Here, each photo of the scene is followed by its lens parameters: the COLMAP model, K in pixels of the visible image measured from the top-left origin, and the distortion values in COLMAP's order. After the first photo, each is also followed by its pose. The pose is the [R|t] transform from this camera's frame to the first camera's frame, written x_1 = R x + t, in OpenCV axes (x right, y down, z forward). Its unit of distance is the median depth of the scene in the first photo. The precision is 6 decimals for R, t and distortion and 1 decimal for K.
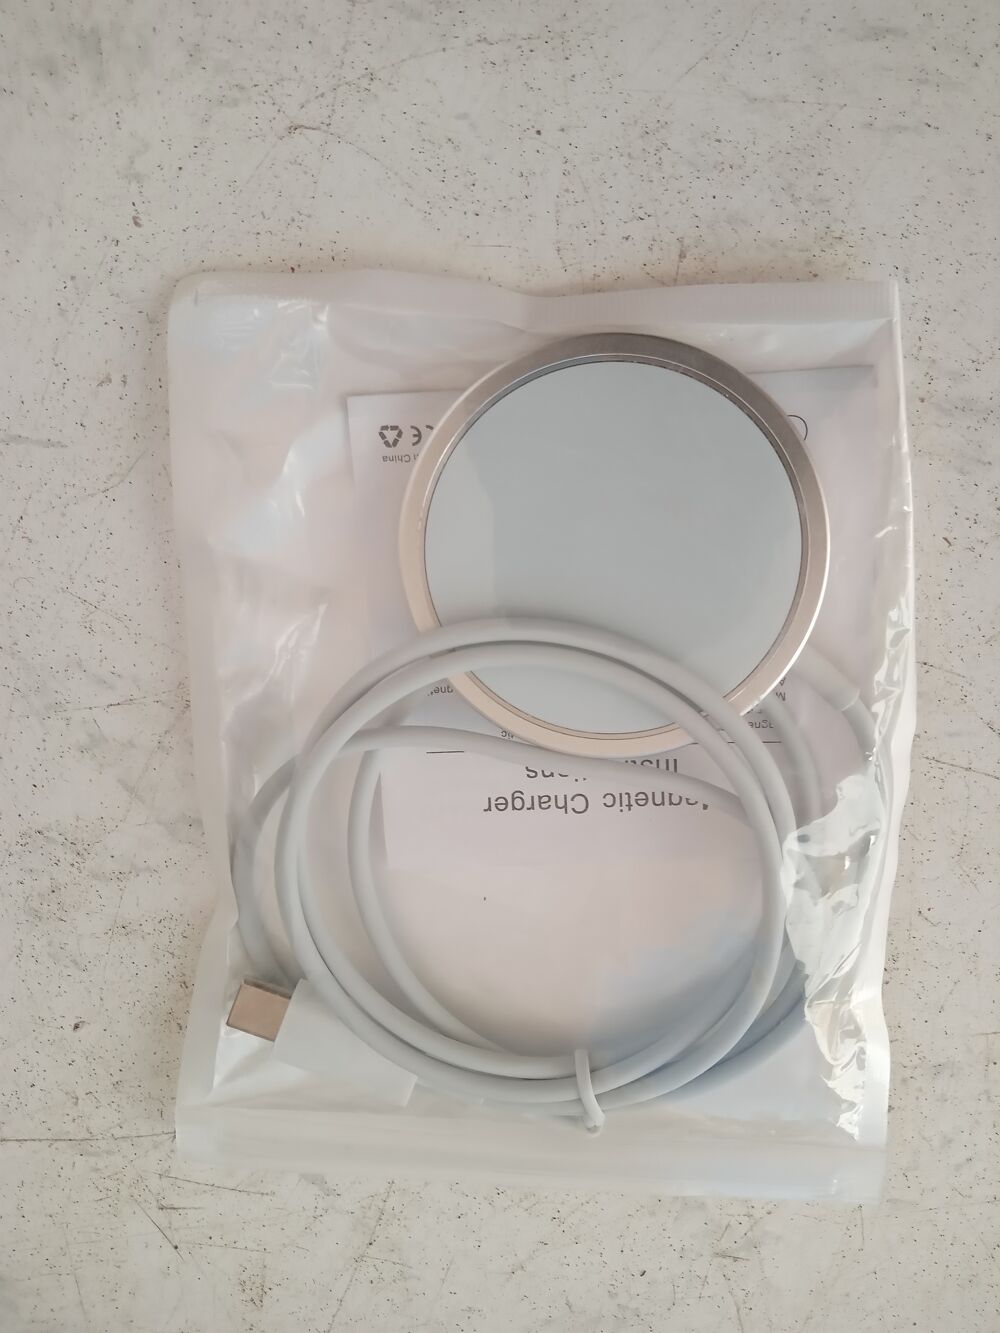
lens RADIAL K [[960.4, 0, 496.6], [0, 960.4, 667.3], [0, 0, 1]] dist [-0.044015, 0.003421]
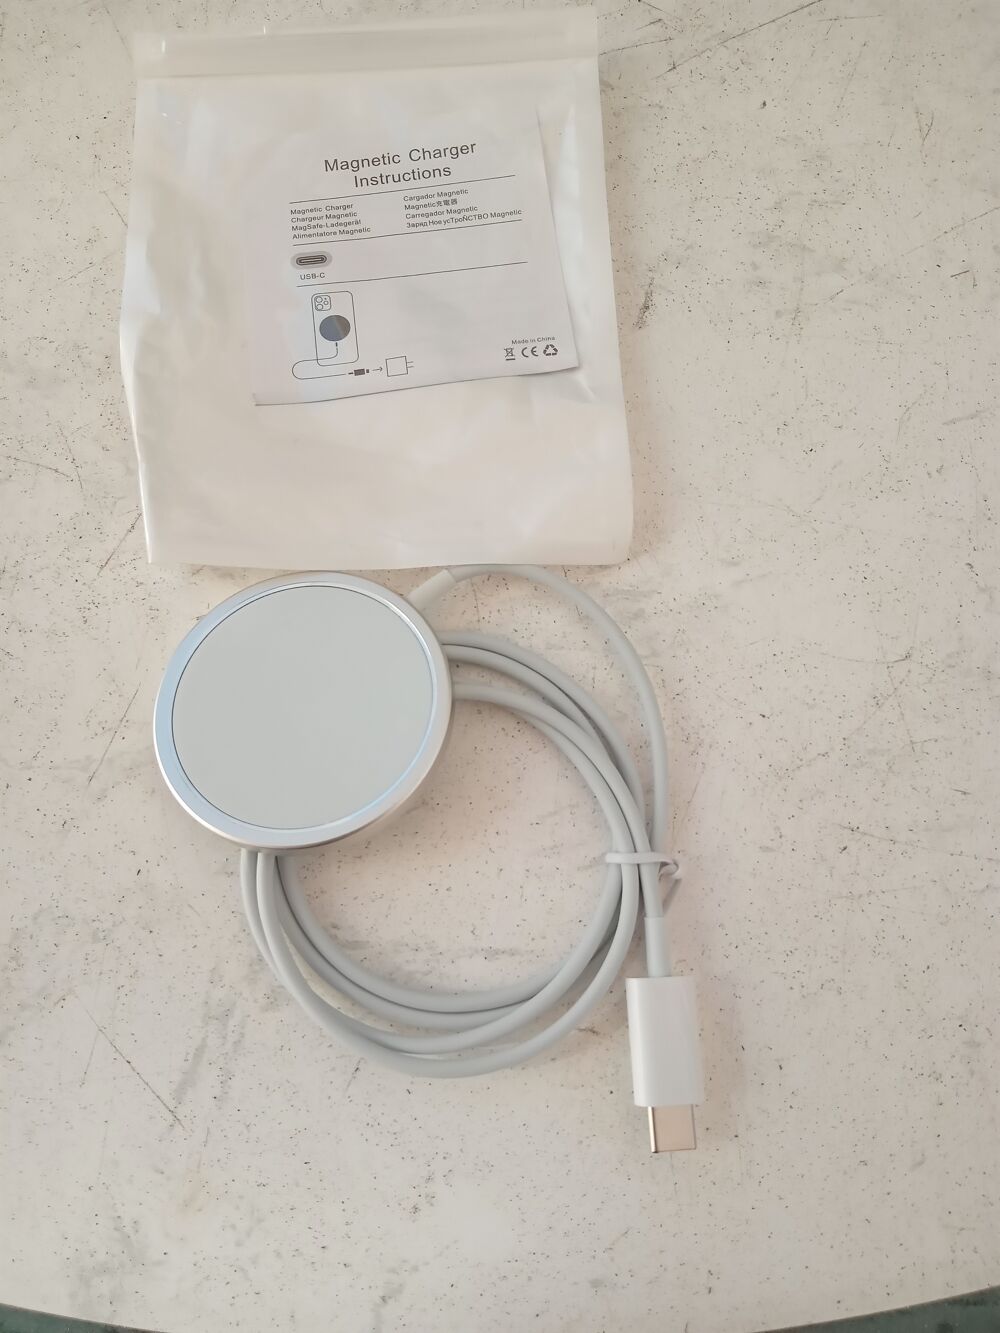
lens RADIAL K [[960.4, 0, 495.6], [0, 960.4, 665.0], [0, 0, 1]] dist [-0.044015, 0.003421]
pose [[-0.862166, 0.387155, 0.326773, -0.169396], [-0.479954, -0.830688, -0.282137, 0.205965], [0.162216, -0.400085, 0.902008, -0.603091]]
